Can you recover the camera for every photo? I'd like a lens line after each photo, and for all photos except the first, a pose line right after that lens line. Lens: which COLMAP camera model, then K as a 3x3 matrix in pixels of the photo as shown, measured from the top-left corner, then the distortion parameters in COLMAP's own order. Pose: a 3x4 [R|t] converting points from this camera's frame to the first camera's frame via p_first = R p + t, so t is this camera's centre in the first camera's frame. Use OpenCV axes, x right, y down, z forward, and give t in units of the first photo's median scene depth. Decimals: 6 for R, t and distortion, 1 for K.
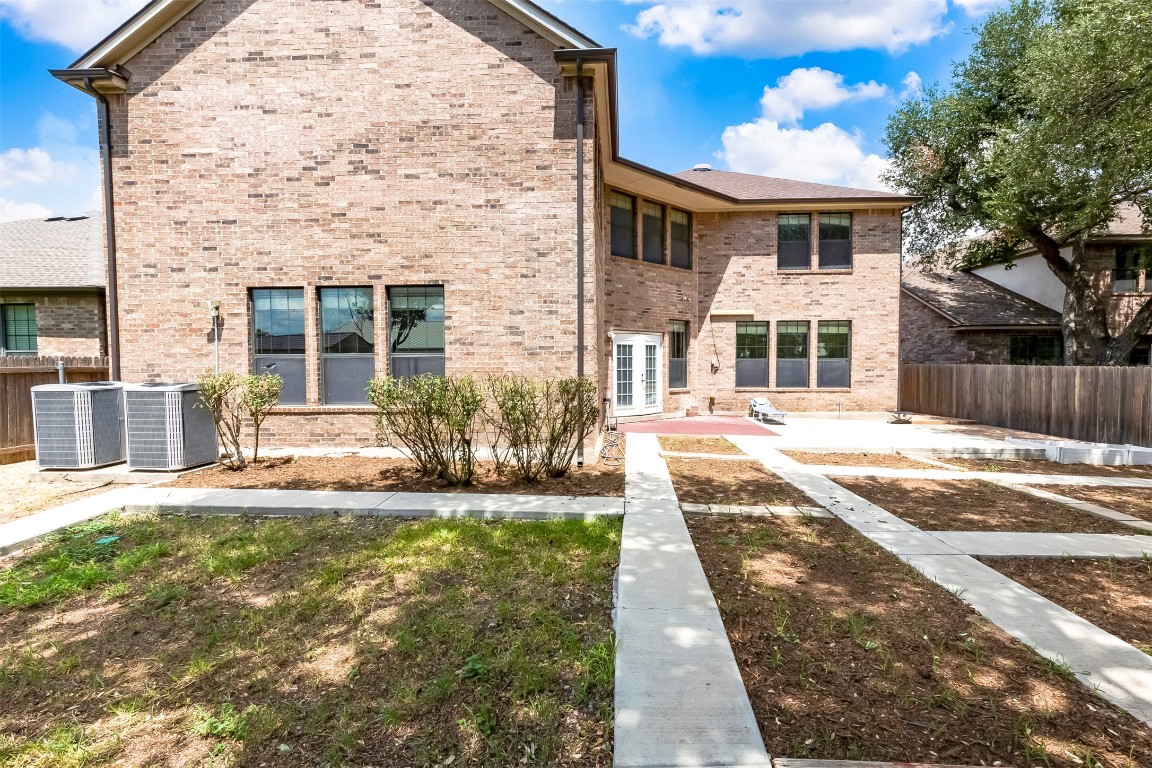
lens RADIAL K [[534.5, 0, 576.0], [0, 534.5, 384.0], [0, 0, 1]] dist [0.003558, 0.000087]
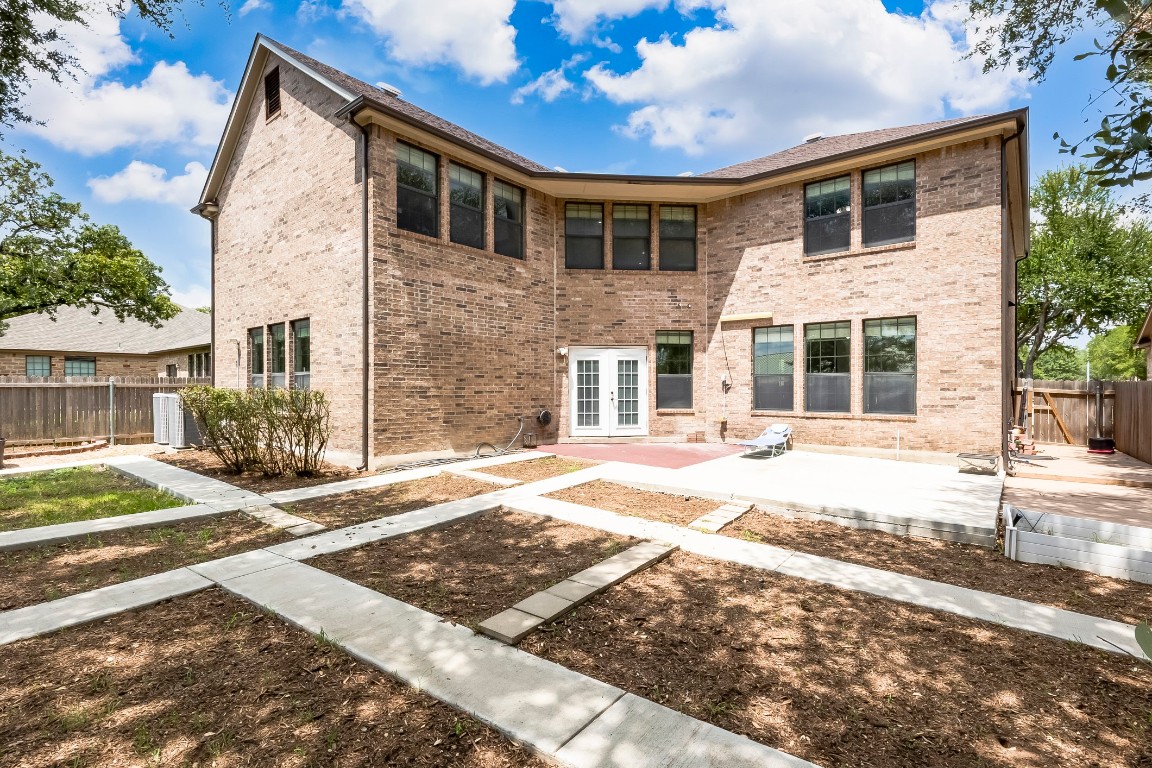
lens RADIAL K [[539.8, 0, 576.0], [0, 539.8, 384.0], [0, 0, 1]] dist [0.001057, 0.000293]
pose [[0.809645, -0.002075, -0.586917, 0.567660], [-0.021383, 0.999226, -0.033030, -0.000274], [0.586531, 0.039293, 0.808973, 0.196213]]
